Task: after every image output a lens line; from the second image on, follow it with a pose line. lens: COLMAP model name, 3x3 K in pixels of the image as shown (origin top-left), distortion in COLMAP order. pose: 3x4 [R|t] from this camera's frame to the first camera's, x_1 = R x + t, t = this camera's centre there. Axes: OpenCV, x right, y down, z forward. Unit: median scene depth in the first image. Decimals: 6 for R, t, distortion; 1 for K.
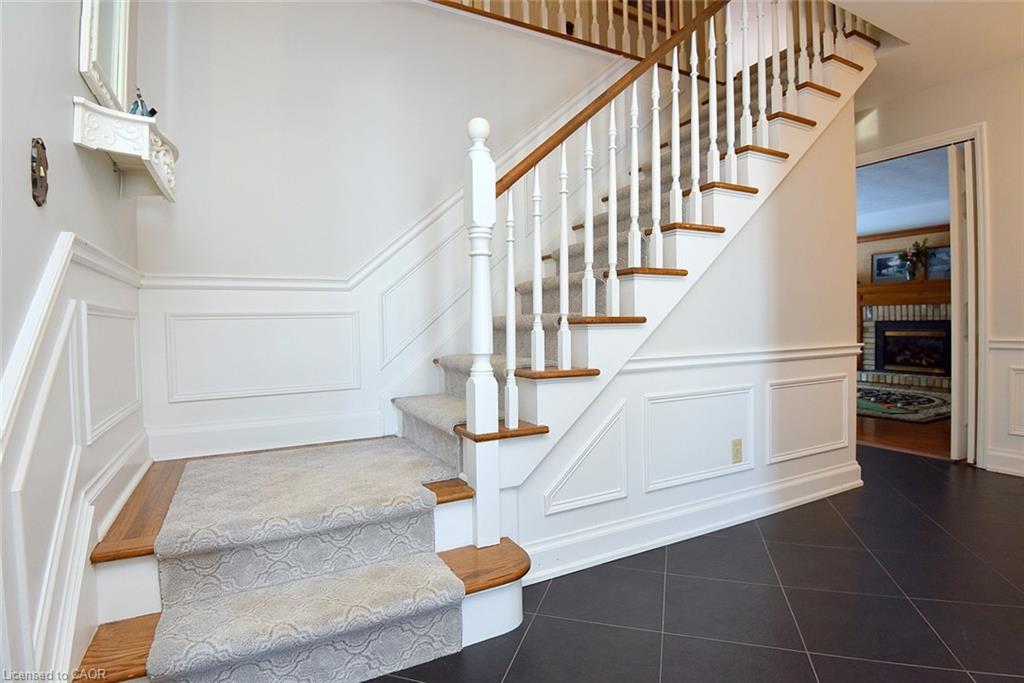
lens RADIAL K [[516.5, 0, 511.0], [0, 516.5, 330.1], [0, 0, 1]] dist [-0.029571, -0.000674]
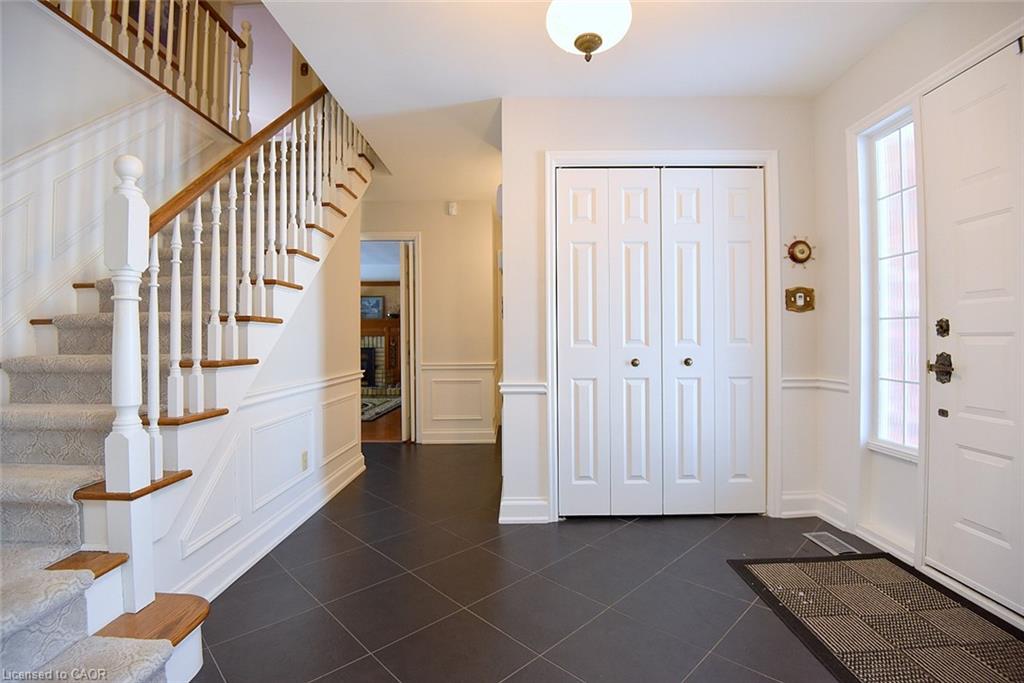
lens RADIAL K [[477.8, 0, 513.3], [0, 477.8, 331.6], [0, 0, 1]] dist [0.000895, -0.016348]
pose [[0.471635, 0.029314, 0.881306, -0.411980], [0.001999, 0.999409, -0.034312, -0.048221], [-0.881792, 0.017945, 0.471298, -0.021087]]
